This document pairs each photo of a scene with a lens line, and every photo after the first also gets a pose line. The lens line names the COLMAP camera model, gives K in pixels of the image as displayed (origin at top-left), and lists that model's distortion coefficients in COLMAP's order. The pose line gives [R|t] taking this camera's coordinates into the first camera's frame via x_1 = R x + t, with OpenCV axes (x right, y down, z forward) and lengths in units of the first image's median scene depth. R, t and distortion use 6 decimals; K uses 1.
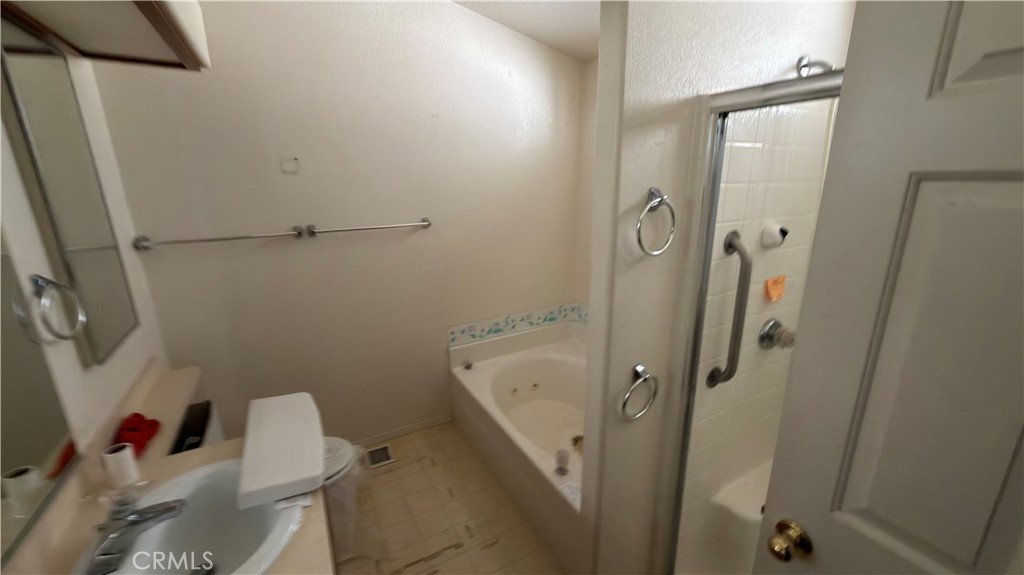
lens RADIAL K [[404.7, 0, 511.6], [0, 404.7, 287.8], [0, 0, 1]] dist [-0.003652, -0.000294]
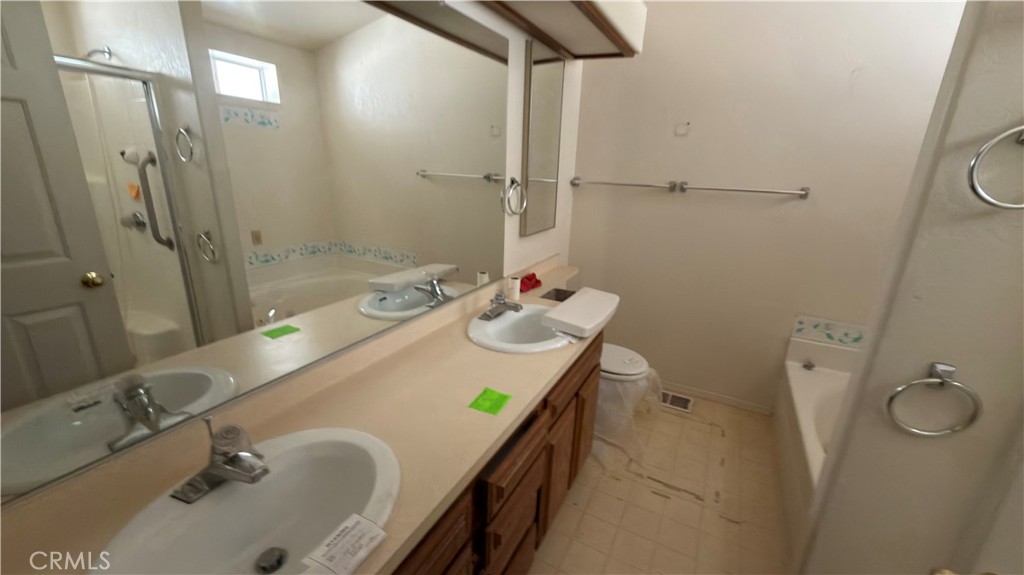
lens RADIAL K [[404.7, 0, 511.0], [0, 404.7, 287.5], [0, 0, 1]] dist [-0.003652, -0.000294]
pose [[0.539617, 0.276633, -0.795165, 0.274992], [-0.258251, 0.953333, 0.156404, 0.093059], [0.801324, 0.120954, 0.585875, -0.045152]]
